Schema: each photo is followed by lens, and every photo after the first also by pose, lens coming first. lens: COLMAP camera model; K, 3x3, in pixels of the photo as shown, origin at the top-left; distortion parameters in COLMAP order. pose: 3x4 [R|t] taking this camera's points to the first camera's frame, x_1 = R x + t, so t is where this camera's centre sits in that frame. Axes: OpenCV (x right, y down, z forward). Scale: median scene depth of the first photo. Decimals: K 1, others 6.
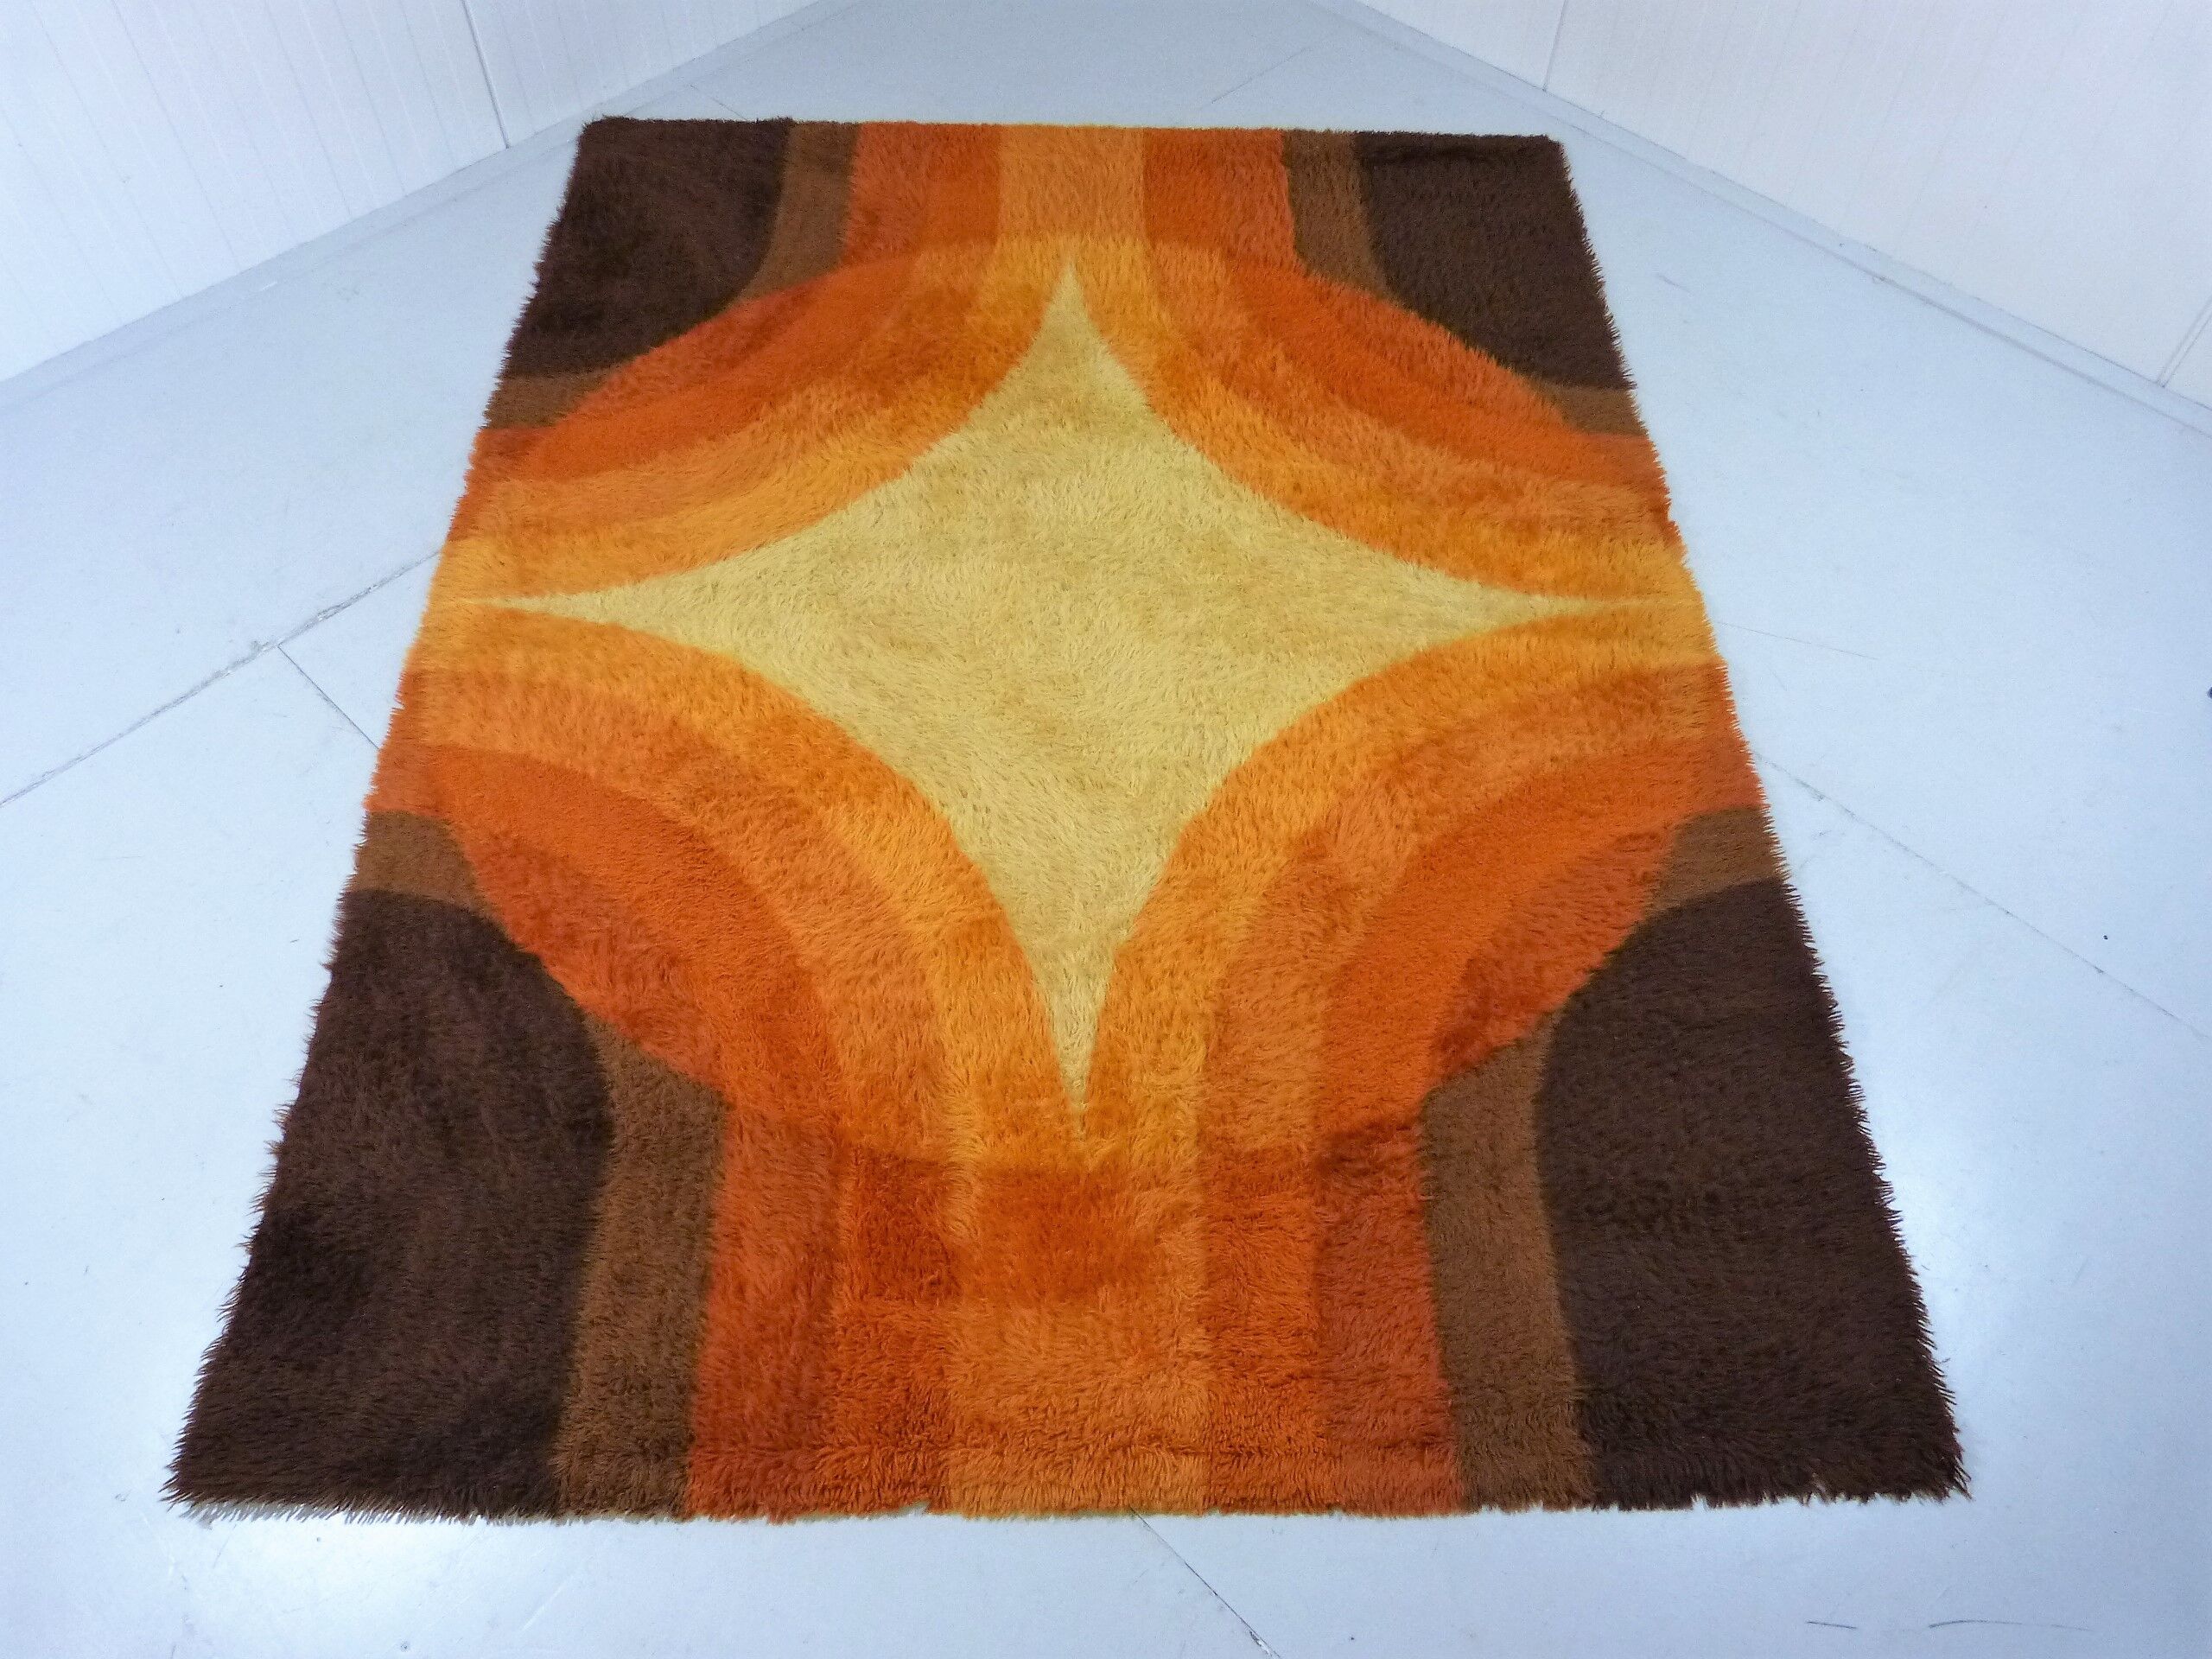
lens RADIAL K [[1675.3, 0, 1112.2], [0, 1675.3, 832.2], [0, 0, 1]] dist [-0.041426, 0.038105]
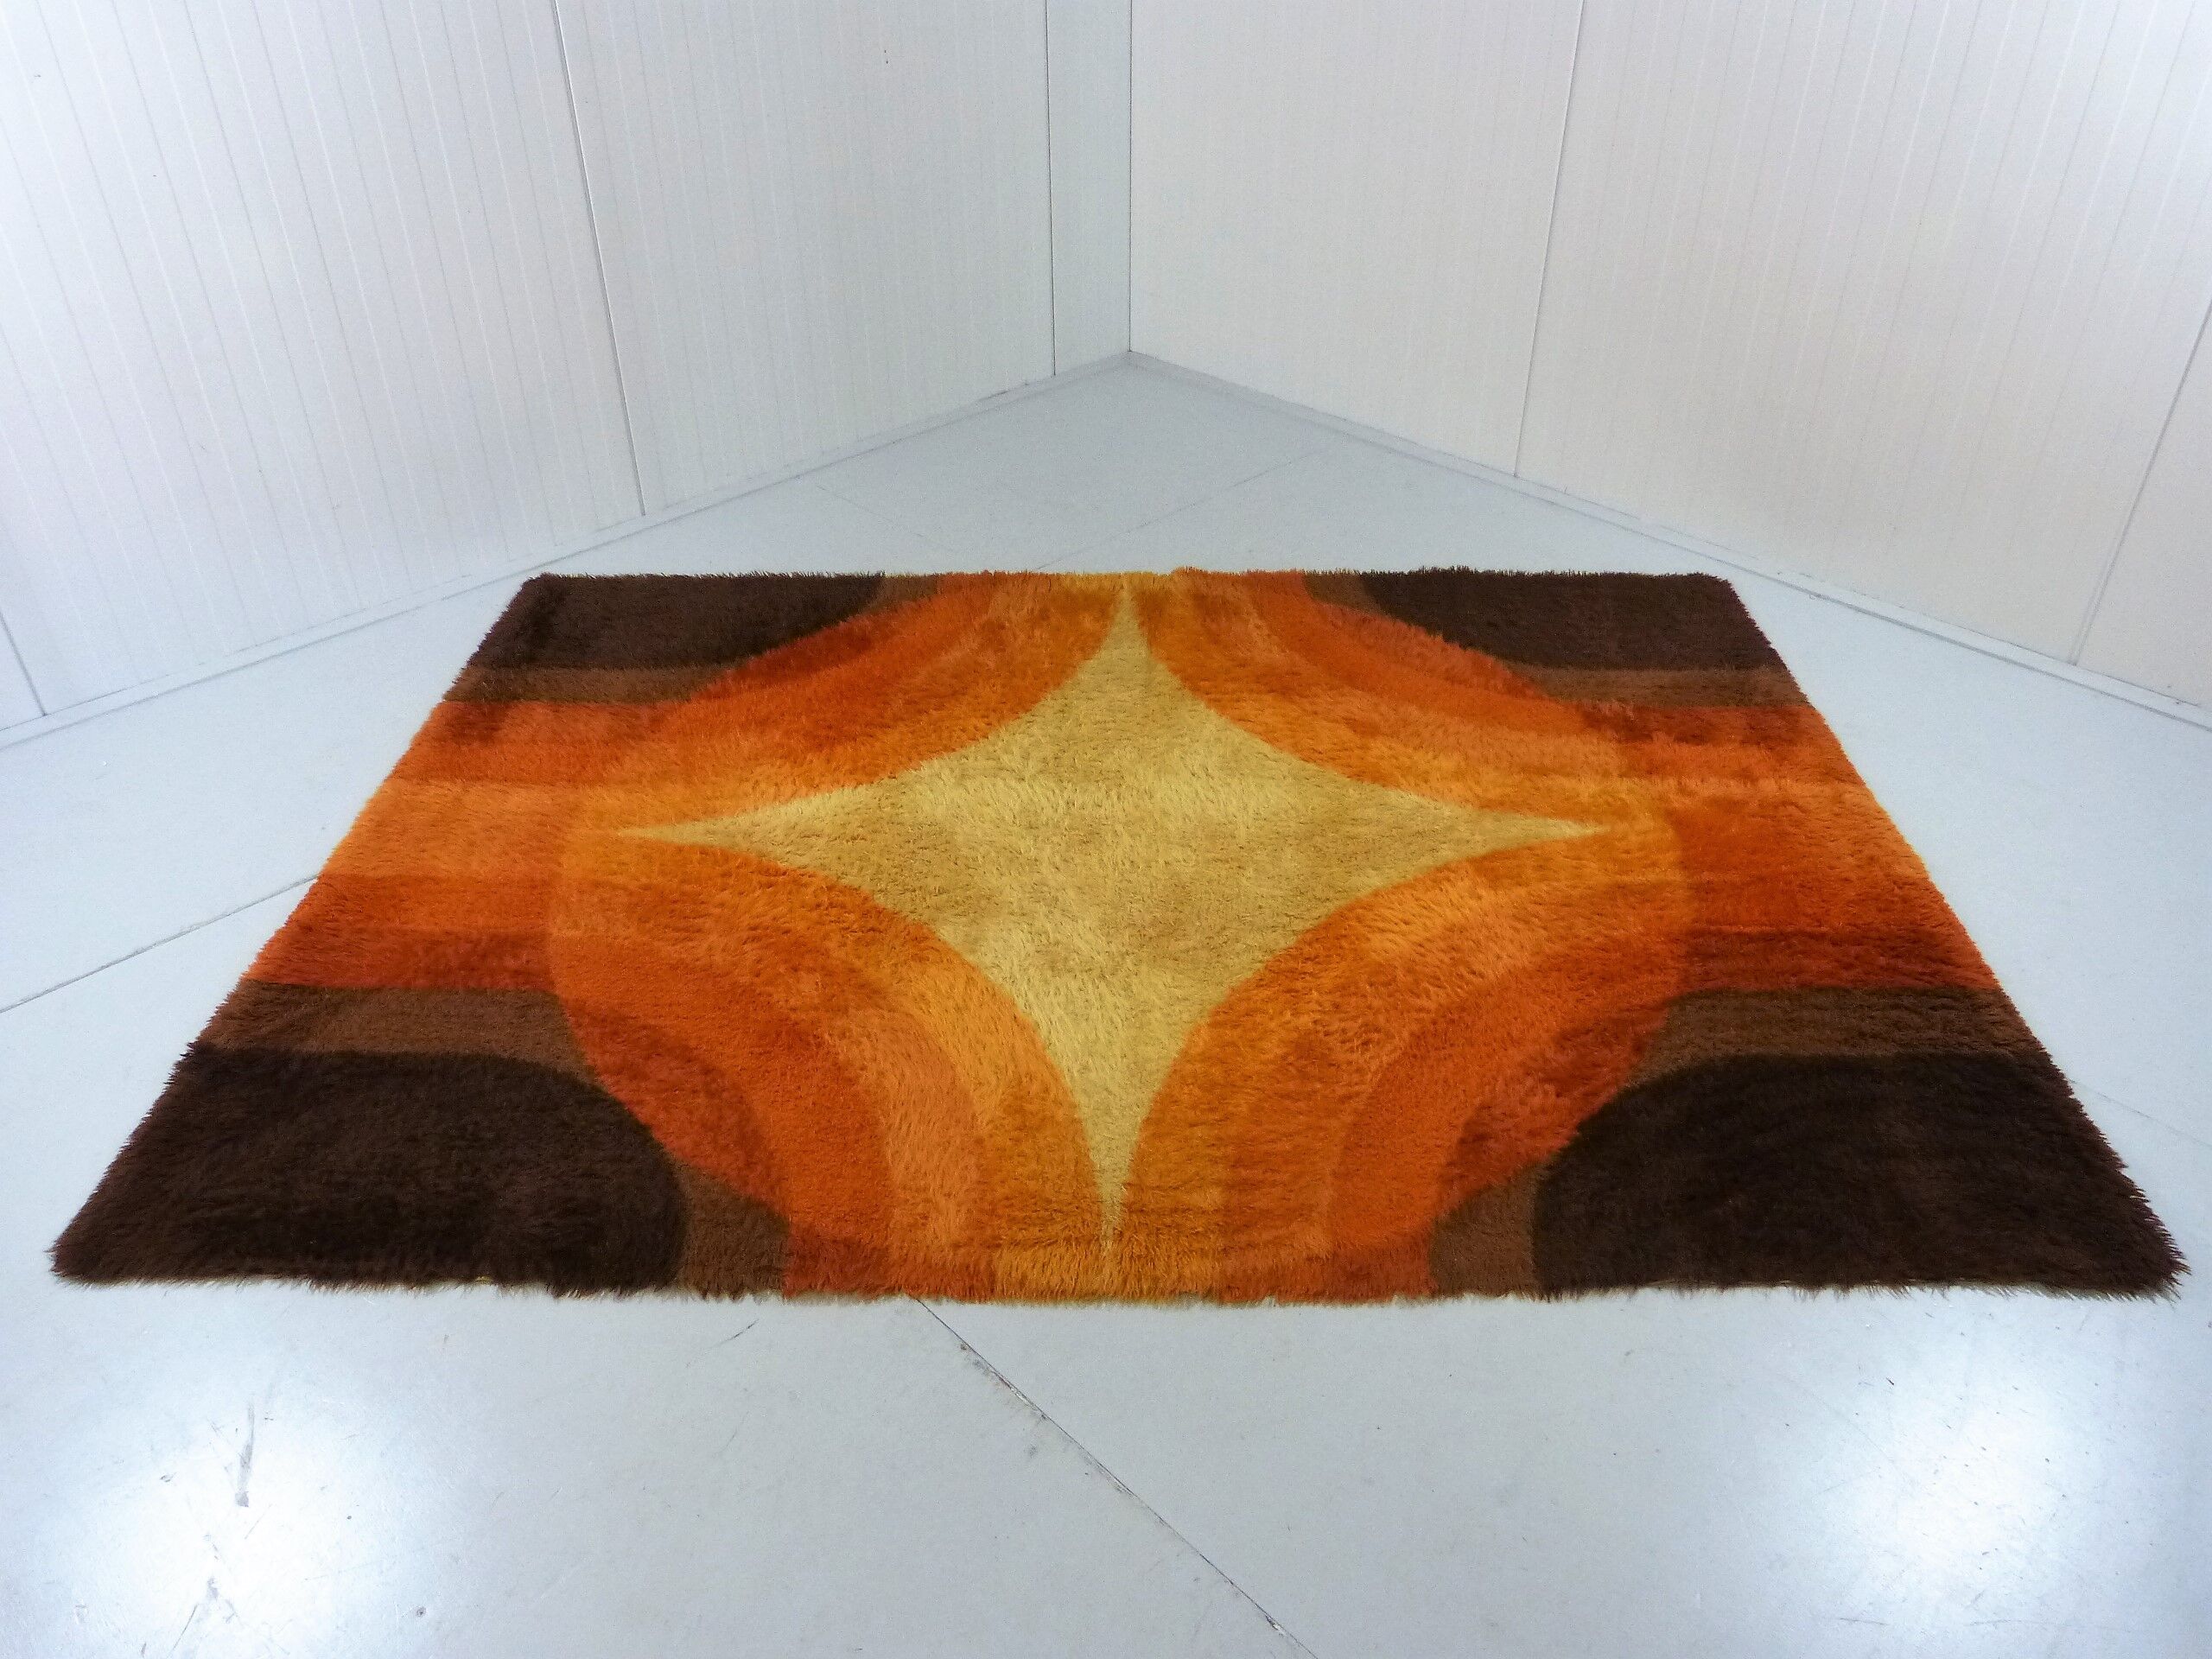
lens RADIAL K [[1675.3, 0, 1110.3], [0, 1675.3, 828.7], [0, 0, 1]] dist [-0.041426, 0.038105]
pose [[0.024893, -0.581555, 0.813126, -1.059021], [0.812325, 0.485847, 0.322614, -0.570394], [-0.582673, 0.652492, 0.484506, 0.532307]]
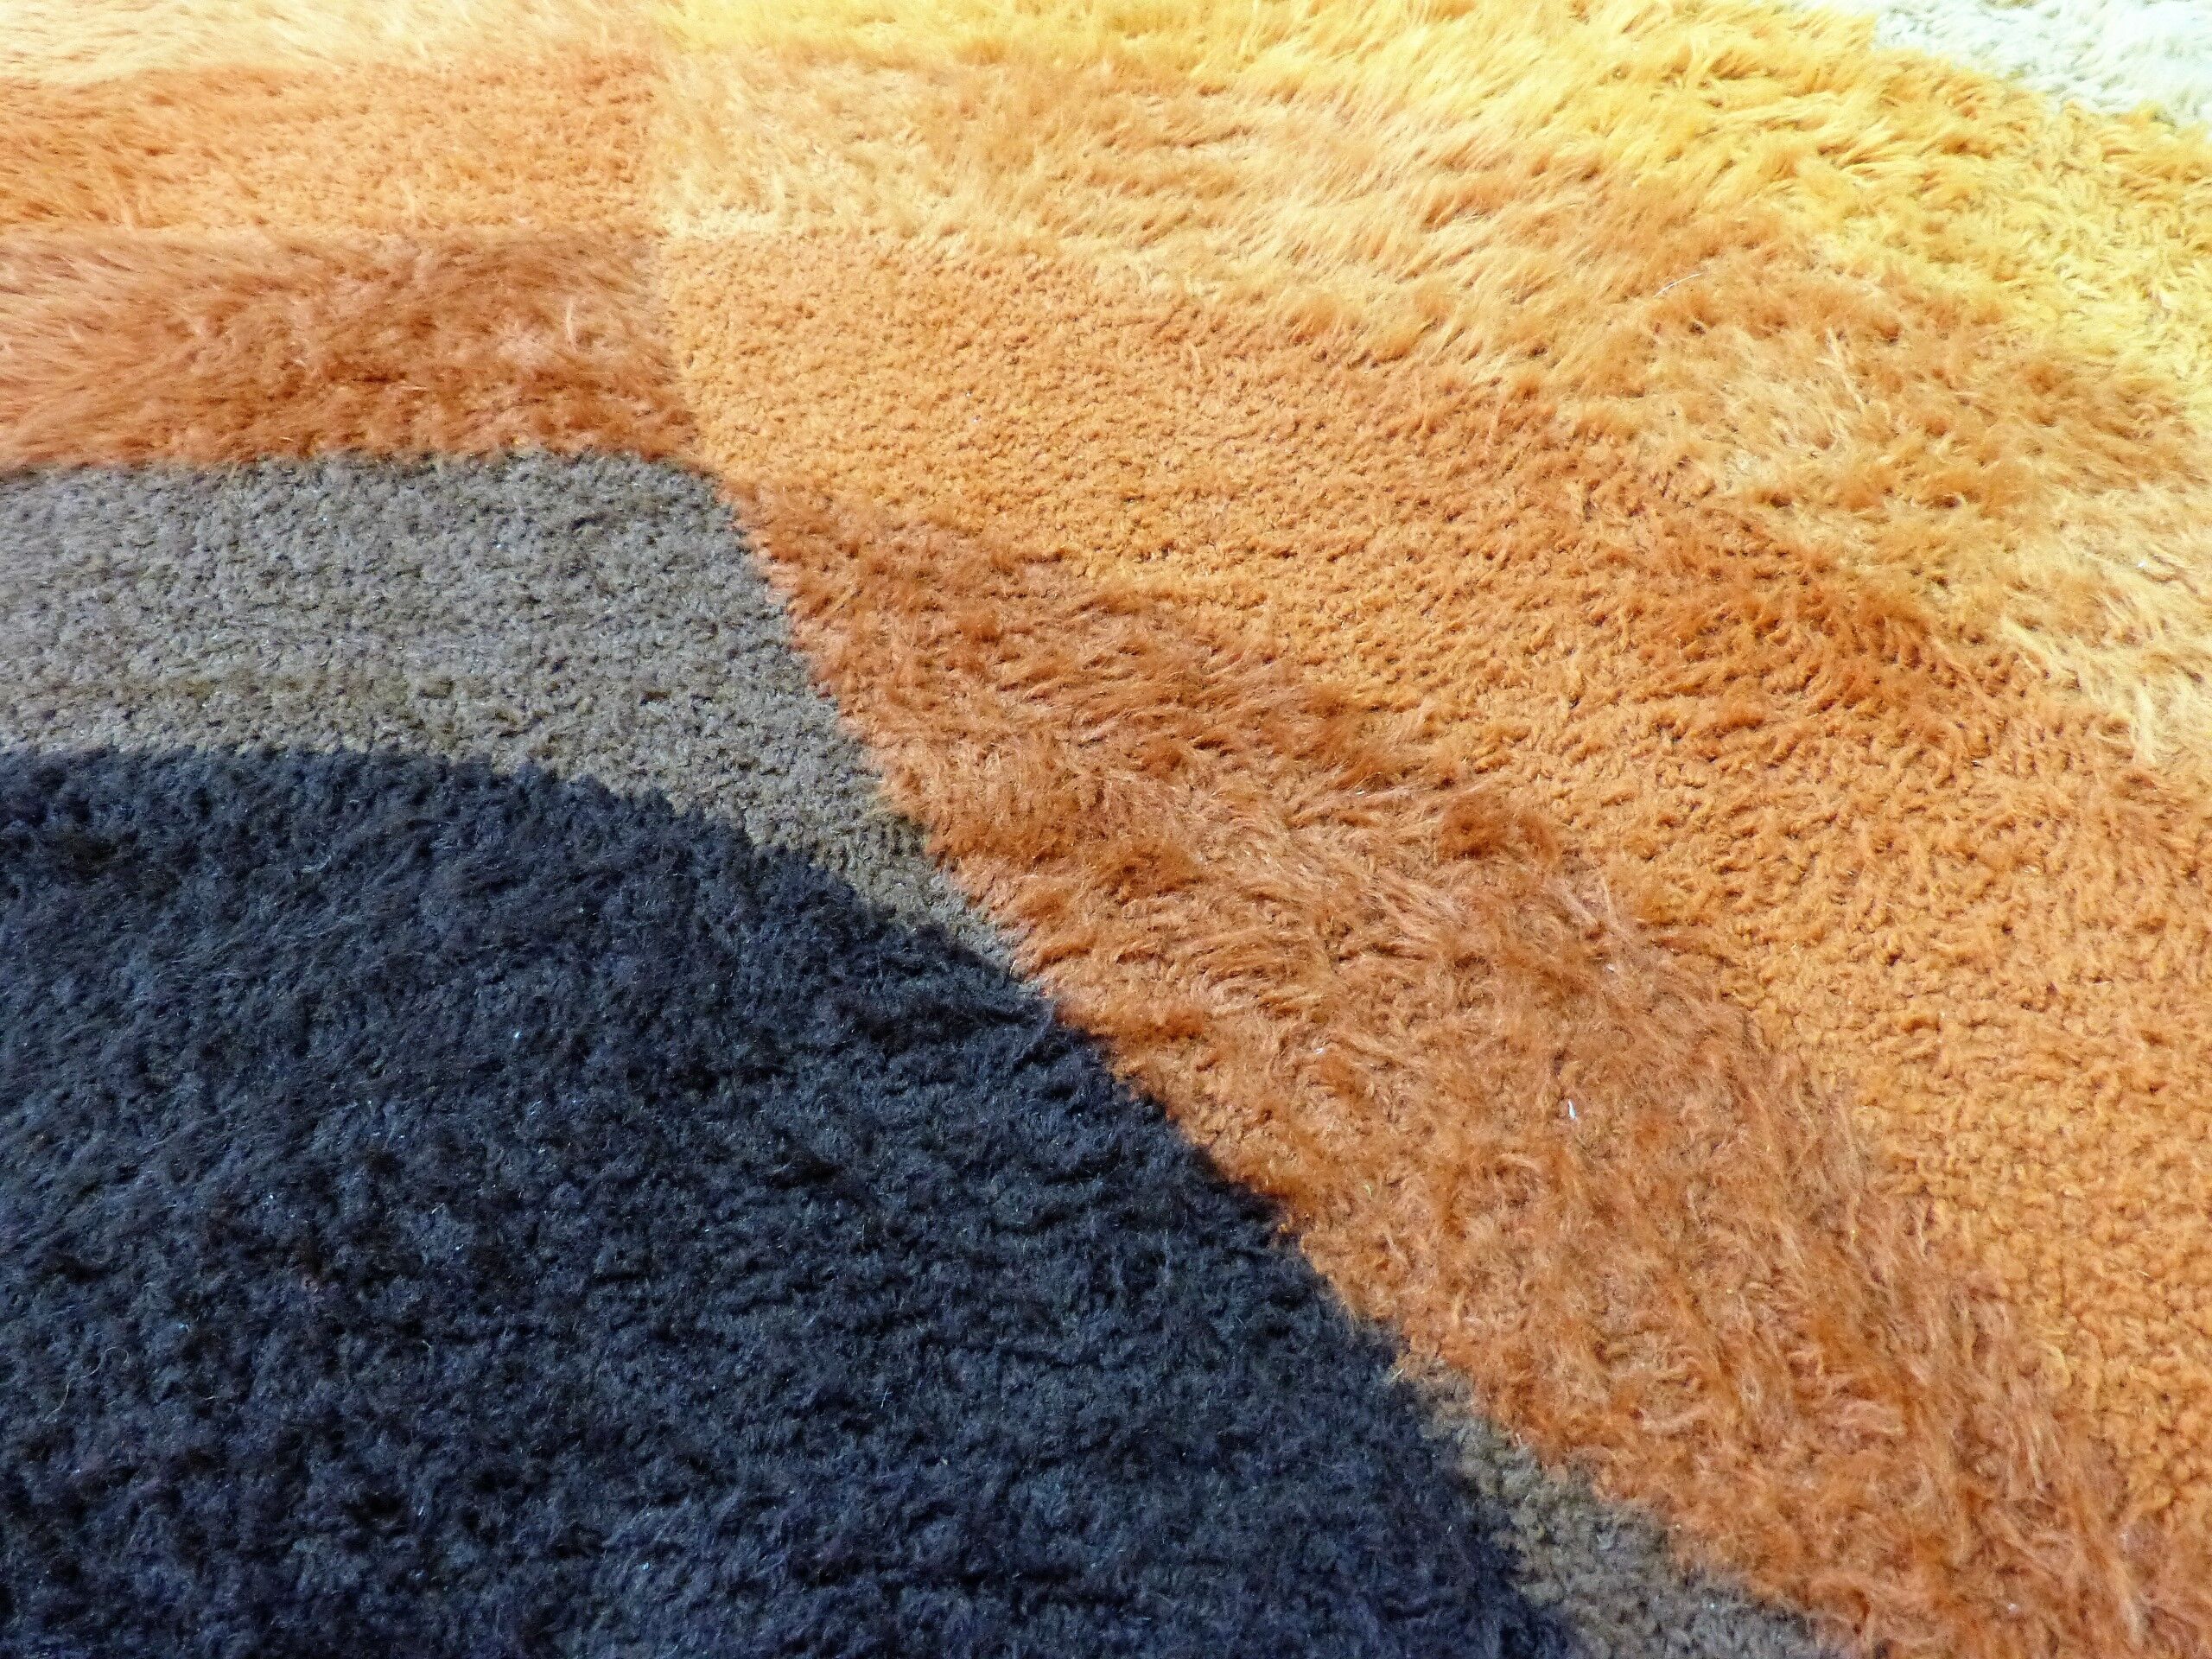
lens RADIAL K [[1675.3, 0, 1098.2], [0, 1675.3, 833.7], [0, 0, 1]] dist [-0.041426, 0.038105]
pose [[0.081106, -0.820119, 0.566415, -0.420439], [0.862584, 0.342480, 0.372366, -0.482991], [-0.499370, 0.458379, 0.735199, 1.159881]]
